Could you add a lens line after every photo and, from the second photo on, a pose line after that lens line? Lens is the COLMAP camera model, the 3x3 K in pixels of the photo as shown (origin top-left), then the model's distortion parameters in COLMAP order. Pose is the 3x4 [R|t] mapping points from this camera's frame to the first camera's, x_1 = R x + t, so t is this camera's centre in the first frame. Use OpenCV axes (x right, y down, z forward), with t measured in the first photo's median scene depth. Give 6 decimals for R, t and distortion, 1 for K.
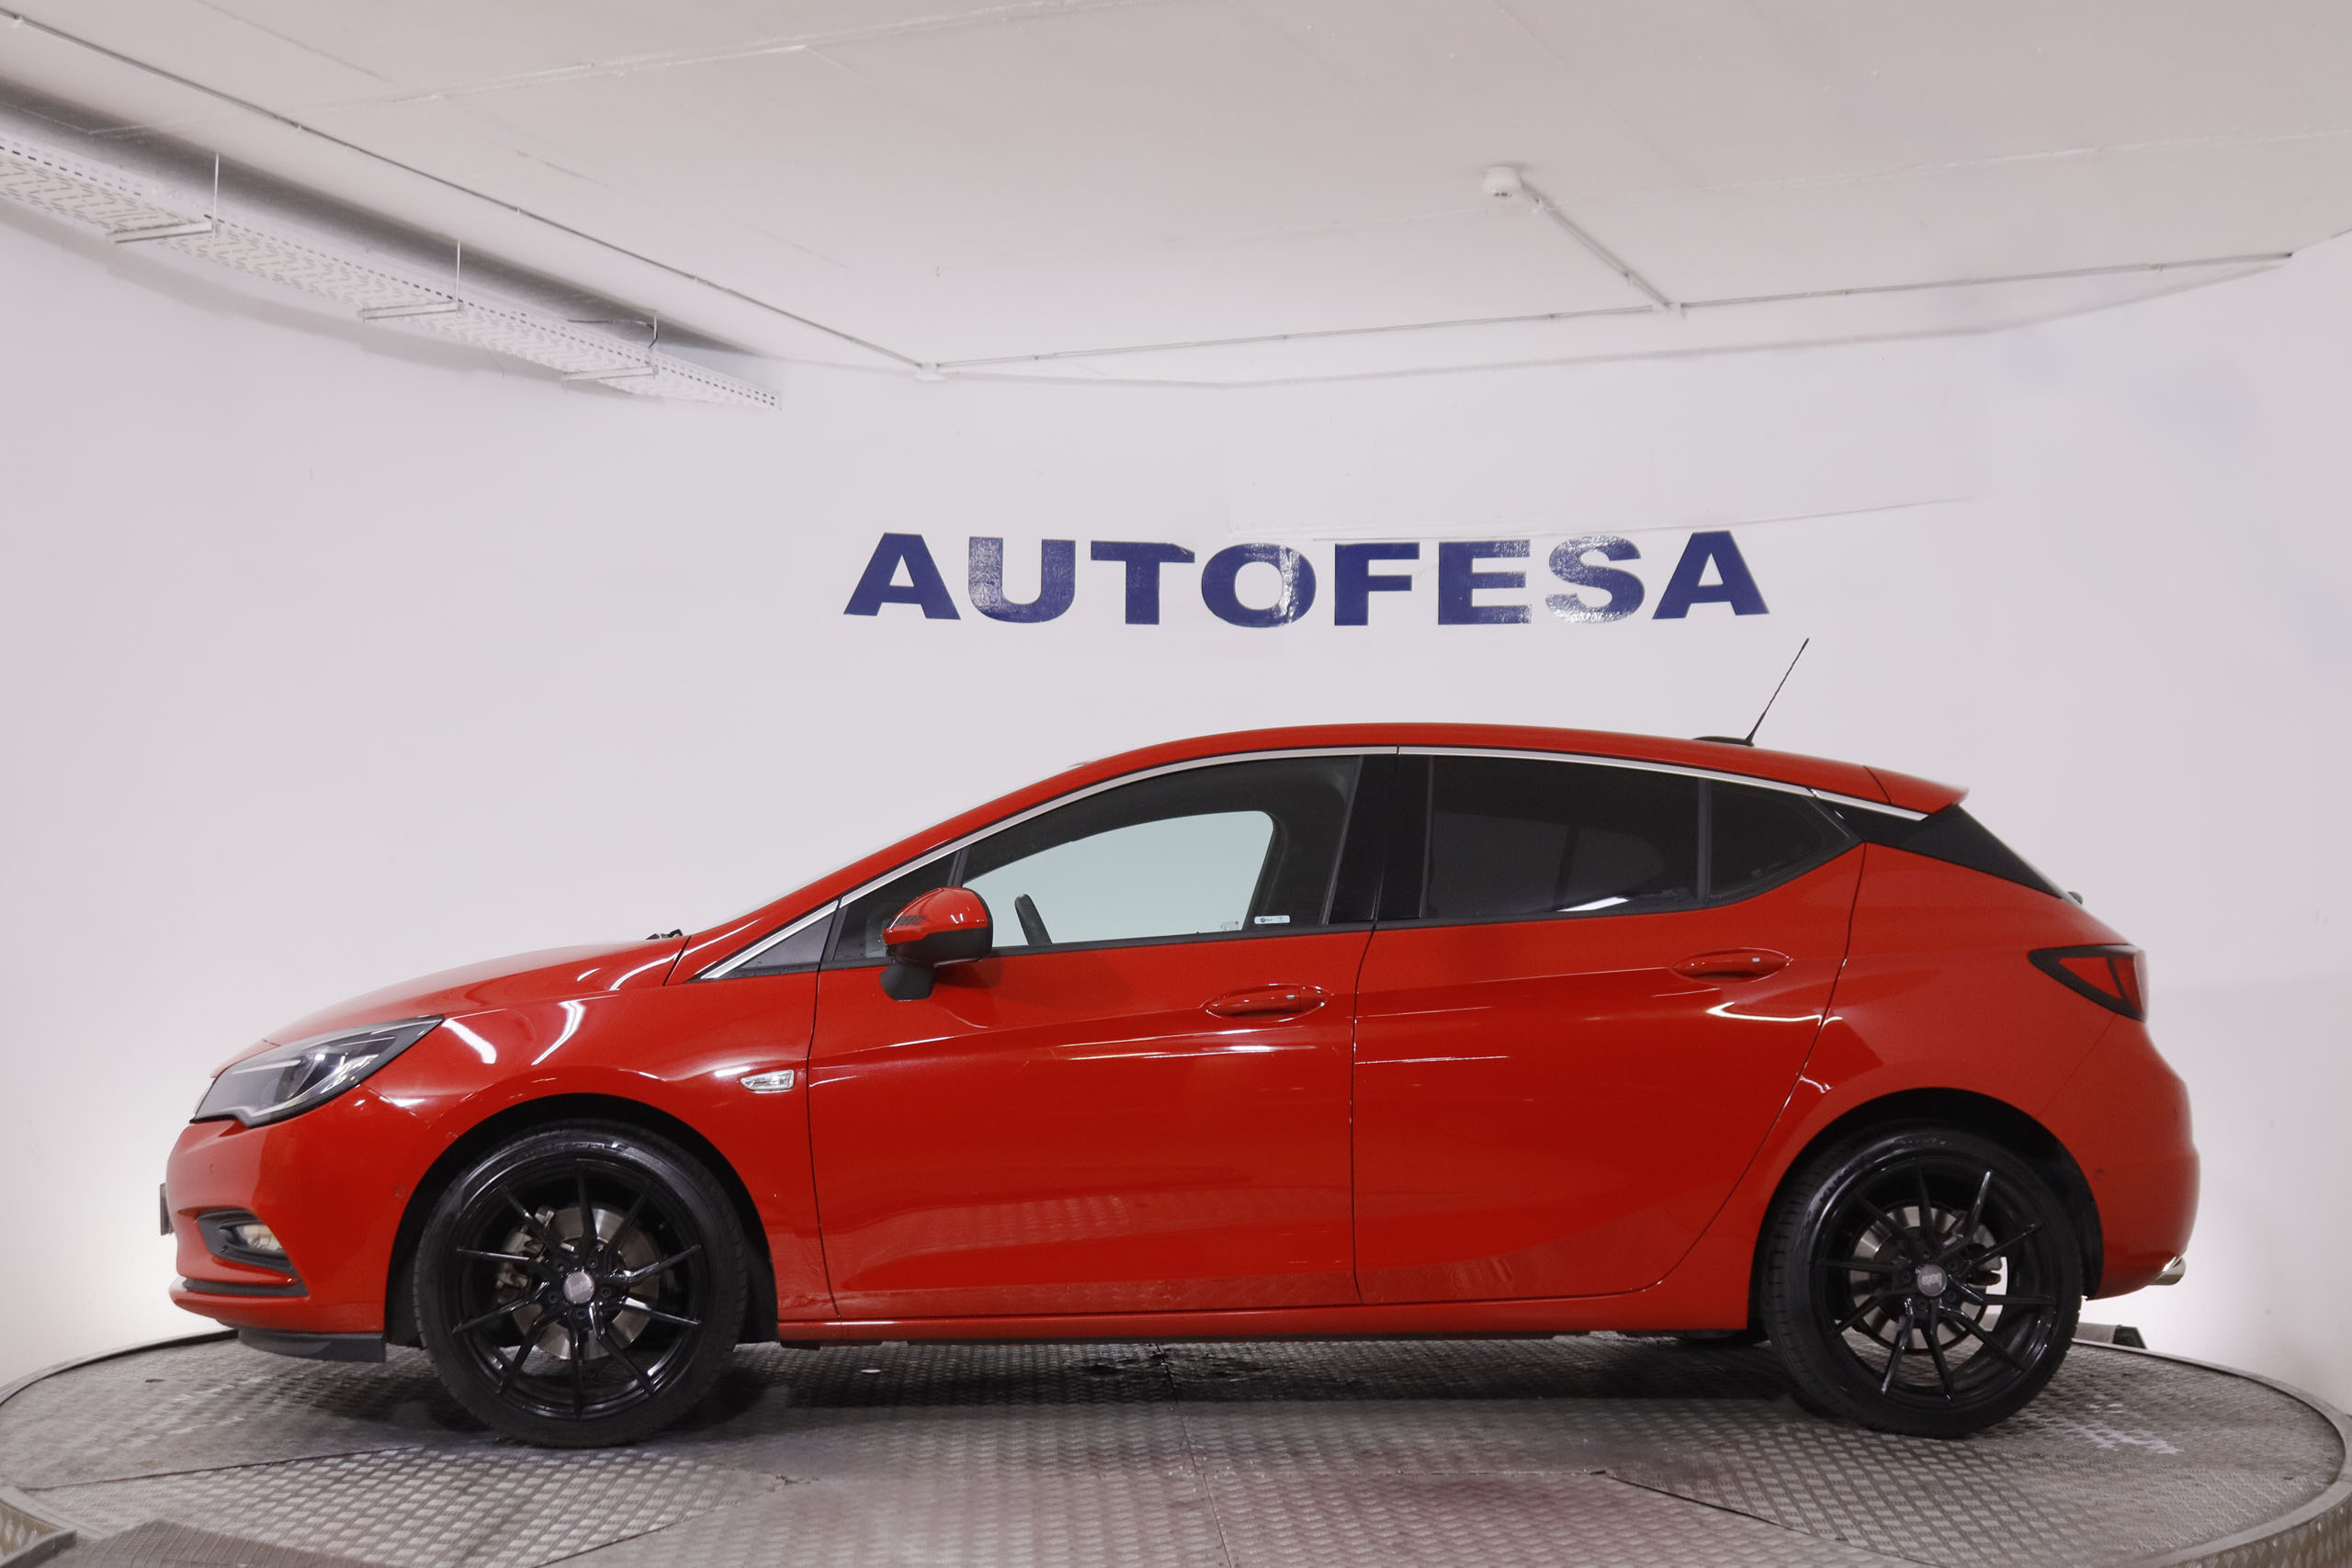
lens RADIAL K [[3188.0, 0, 1176.0], [0, 3188.0, 784.0], [0, 0, 1]] dist [-0.032141, 0.069359]
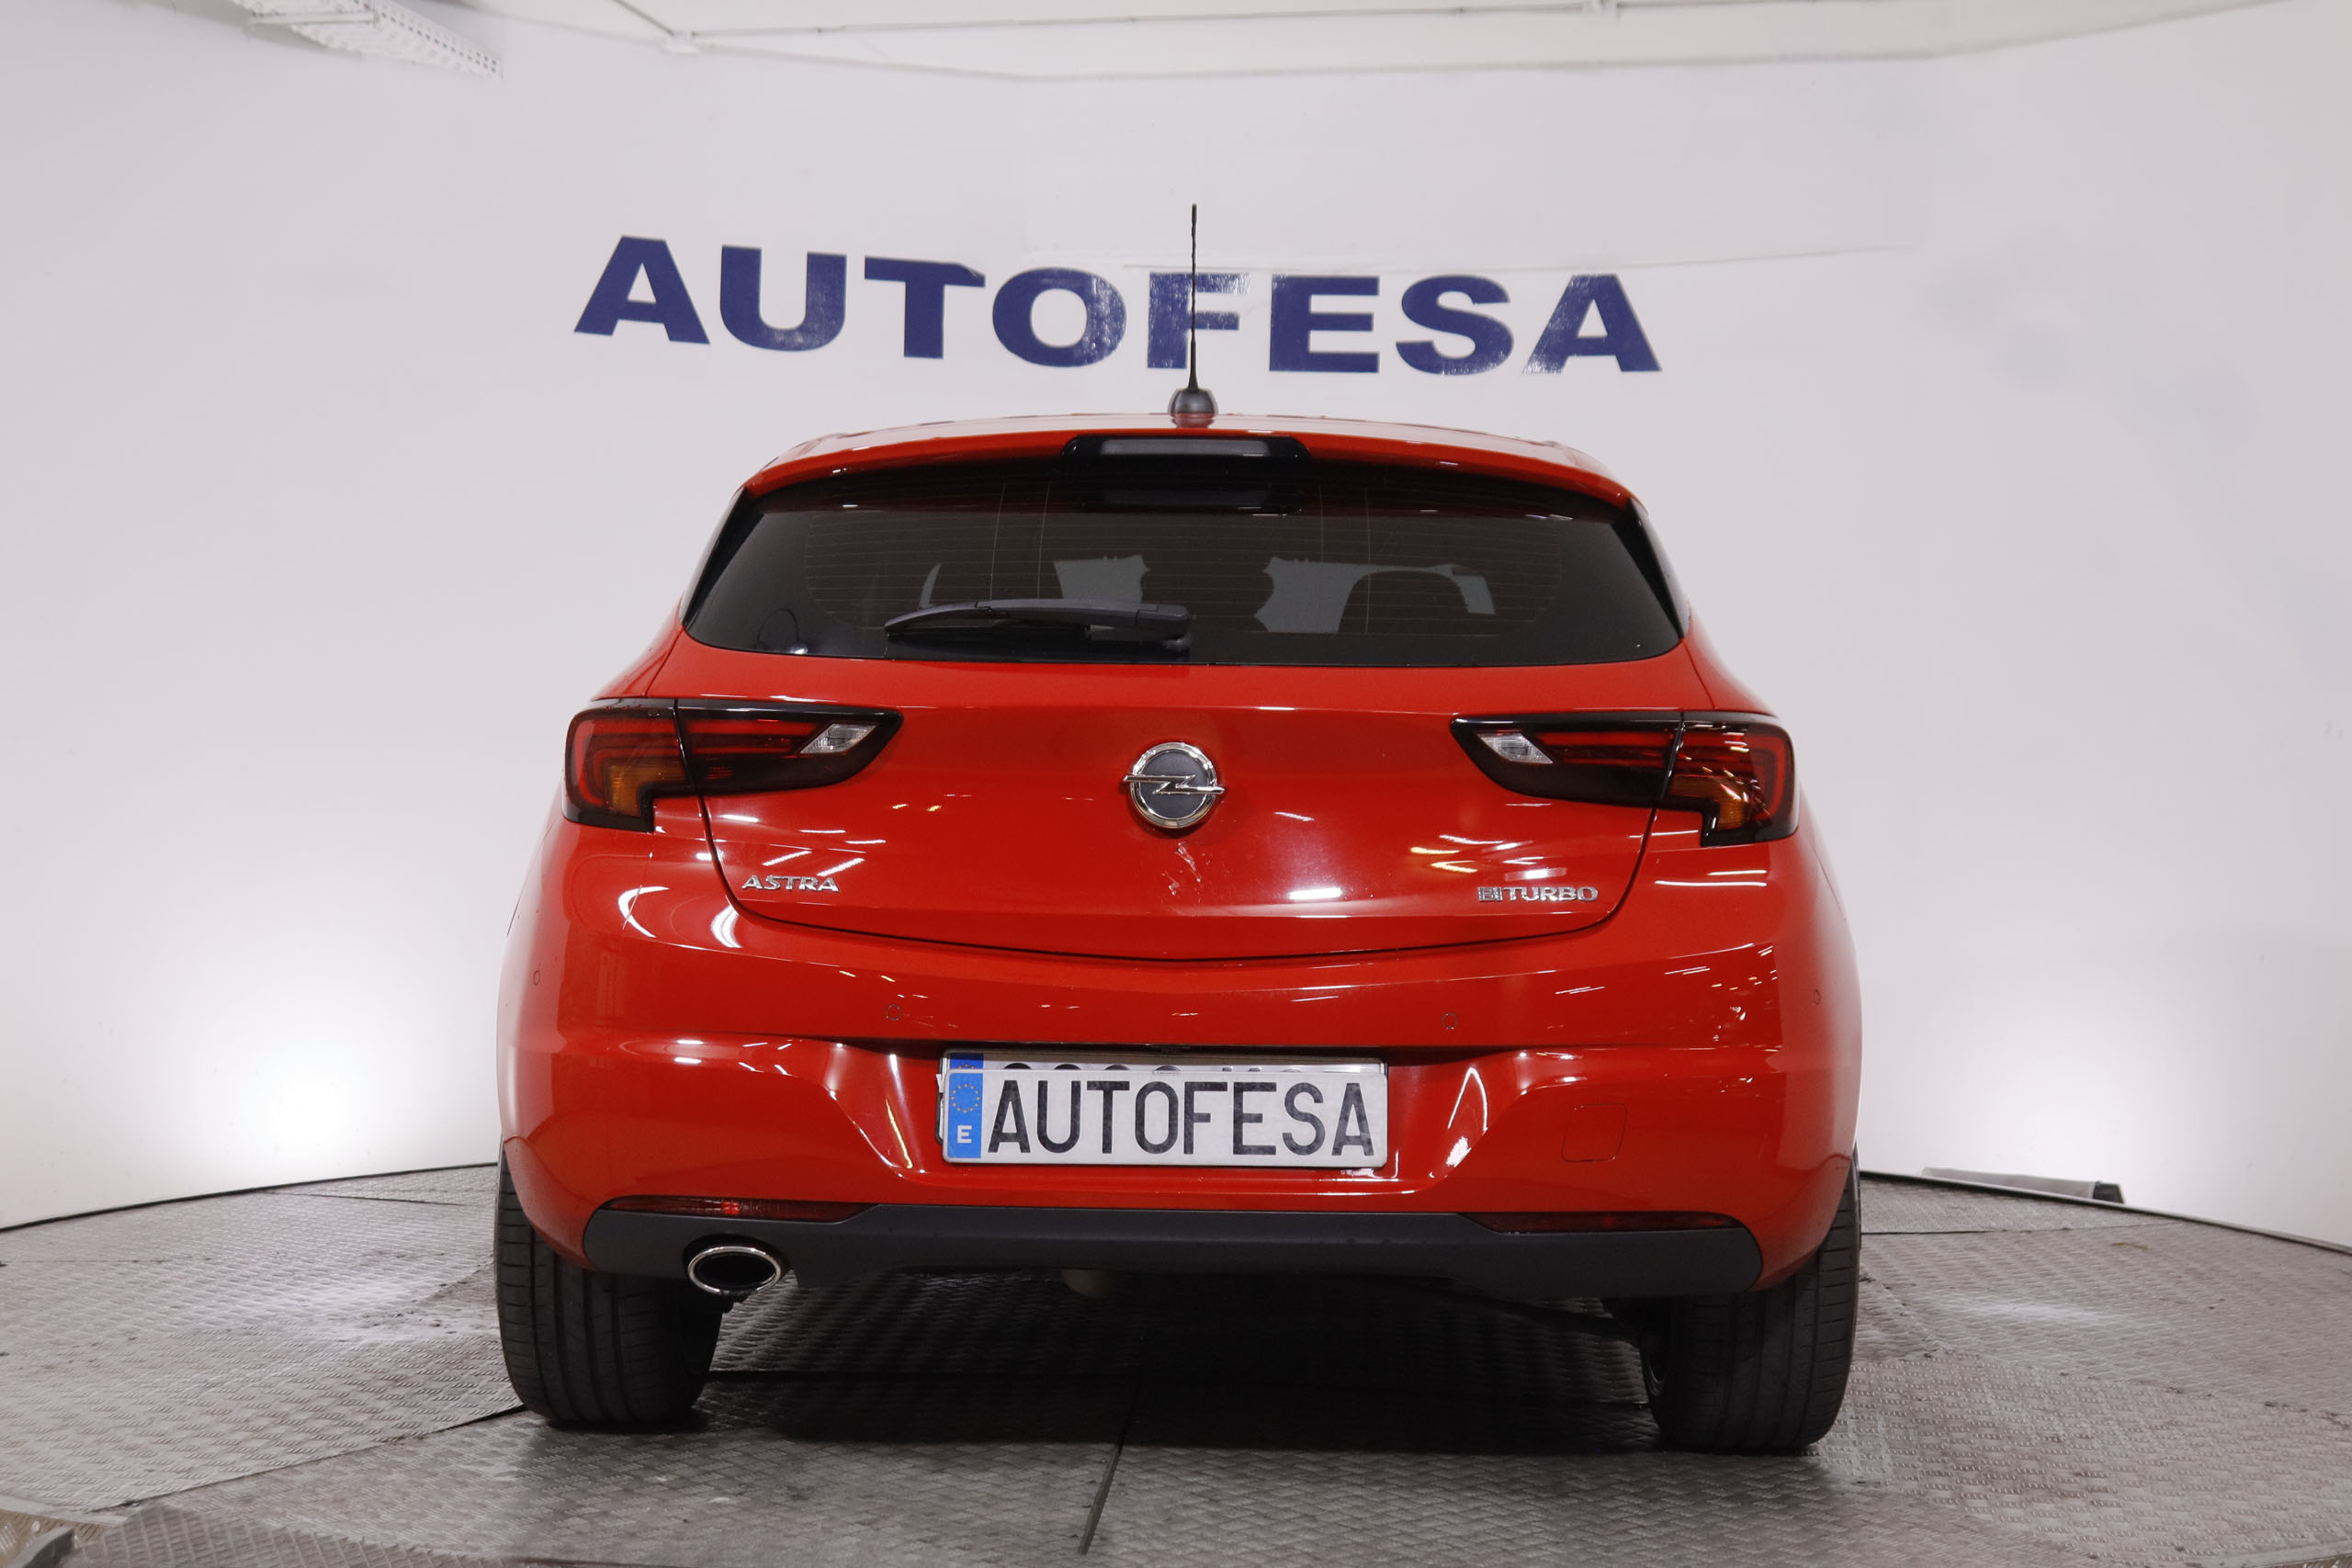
lens RADIAL K [[3424.5, 0, 1176.0], [0, 3424.5, 784.0], [0, 0, 1]] dist [-0.033305, 0.181736]
pose [[0.981285, 0.013275, 0.192101, -0.119675], [-0.025122, 0.997920, 0.059369, 0.007057], [-0.190913, -0.063084, 0.979578, 0.093581]]
